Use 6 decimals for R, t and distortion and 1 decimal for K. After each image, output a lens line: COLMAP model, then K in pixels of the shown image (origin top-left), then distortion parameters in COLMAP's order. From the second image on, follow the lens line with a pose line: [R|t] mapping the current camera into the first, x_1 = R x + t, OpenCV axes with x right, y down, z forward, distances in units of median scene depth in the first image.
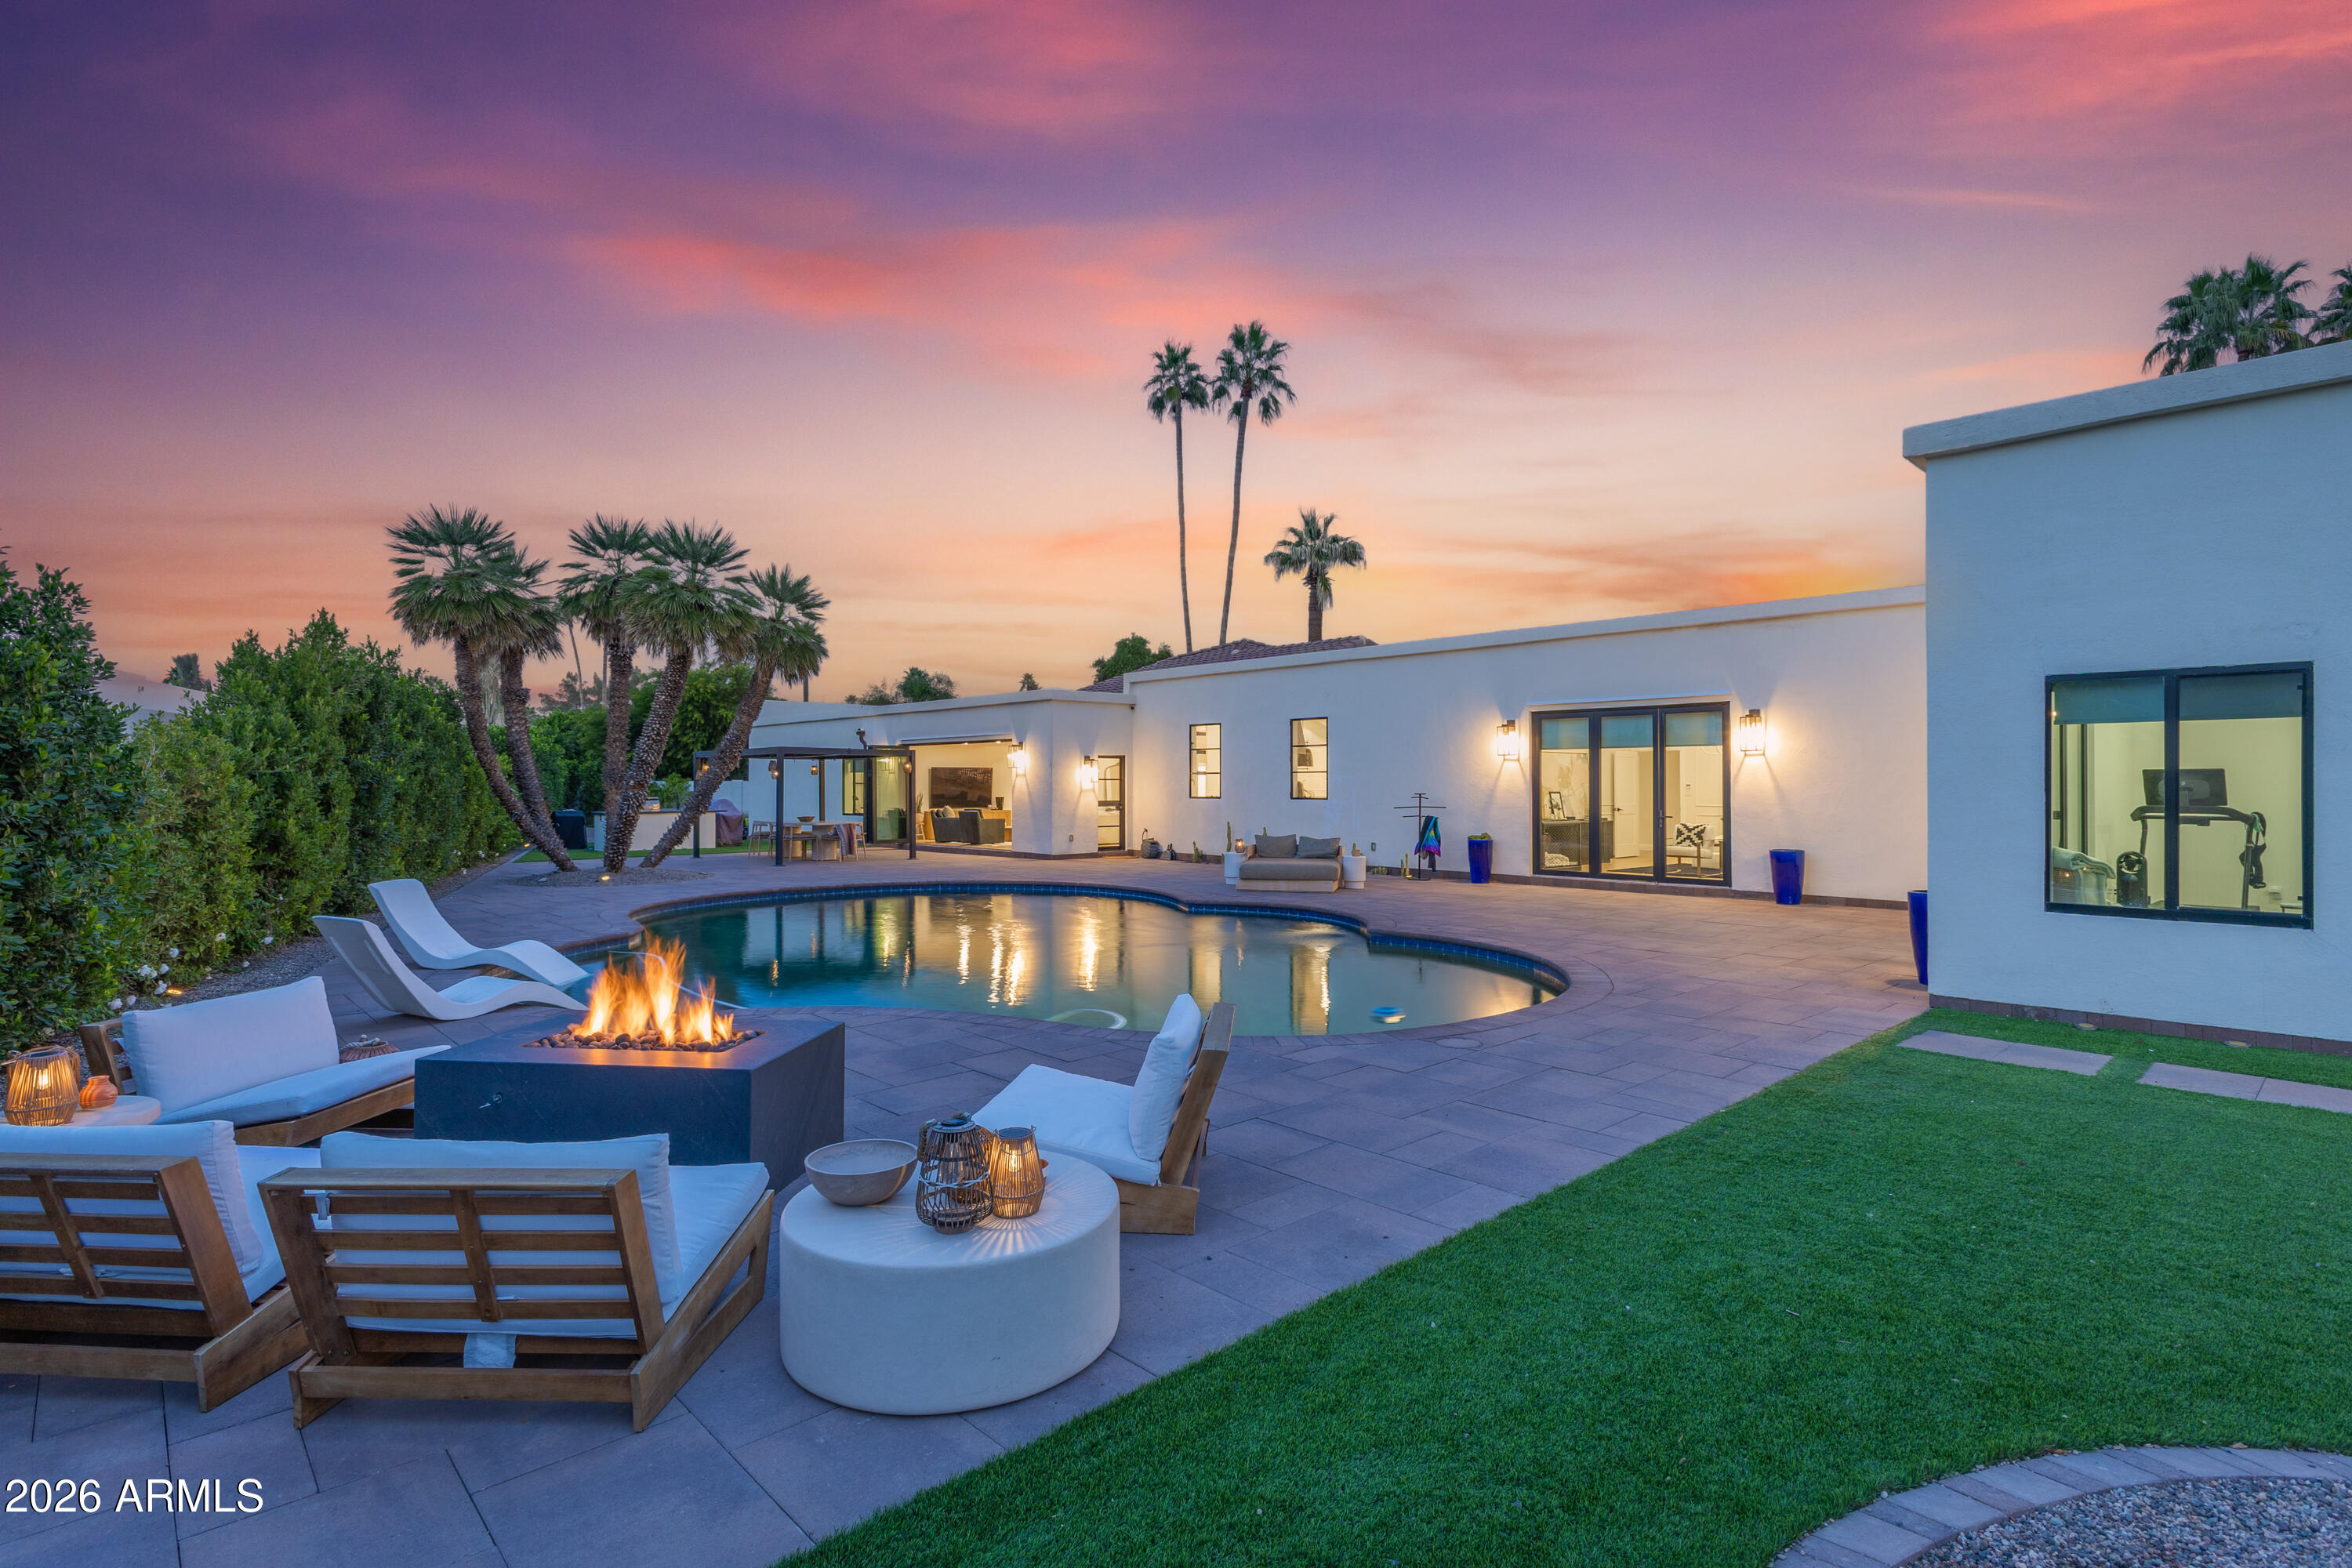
lens RADIAL K [[1174.5, 0, 1174.1], [0, 1174.5, 778.5], [0, 0, 1]] dist [0.016322, -0.000379]
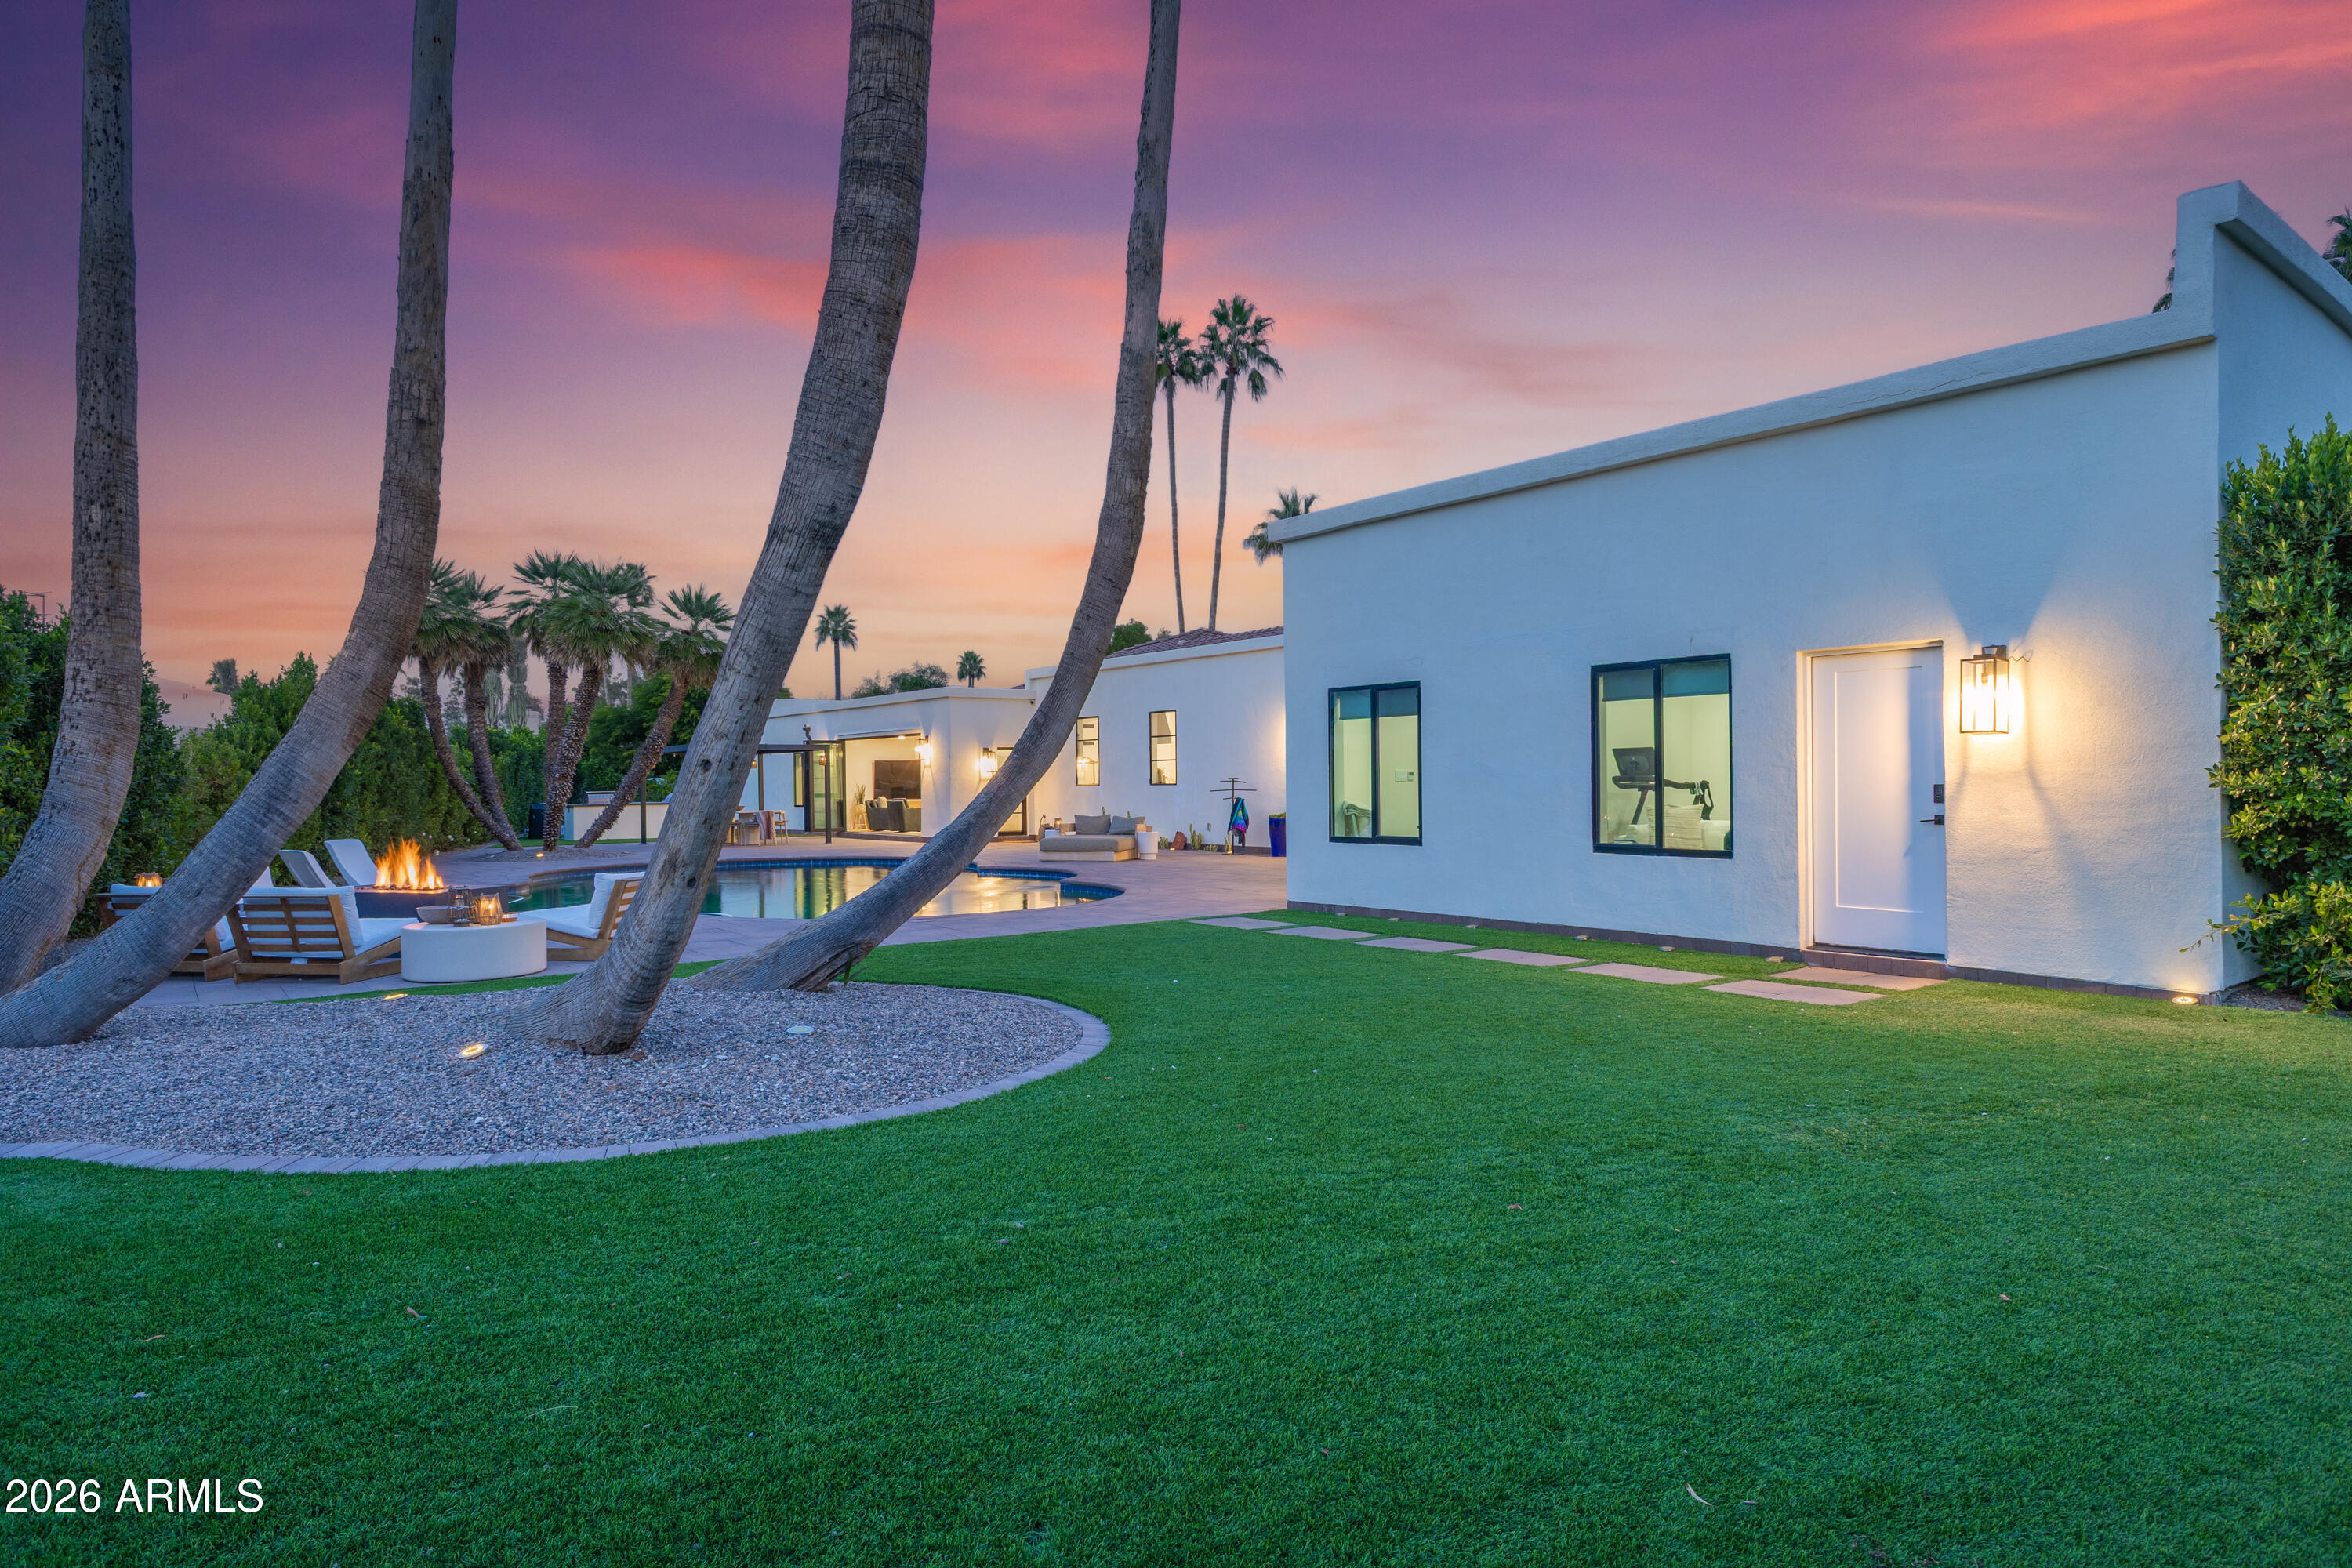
lens RADIAL K [[1392.0, 0, 1178.2], [0, 1392.0, 782.9], [0, 0, 1]] dist [0.000784, 0.001944]
pose [[0.995107, -0.010524, -0.098243, 0.249468], [0.011219, 0.999916, 0.006520, 0.007313], [0.098166, -0.007590, 0.995141, -0.284101]]
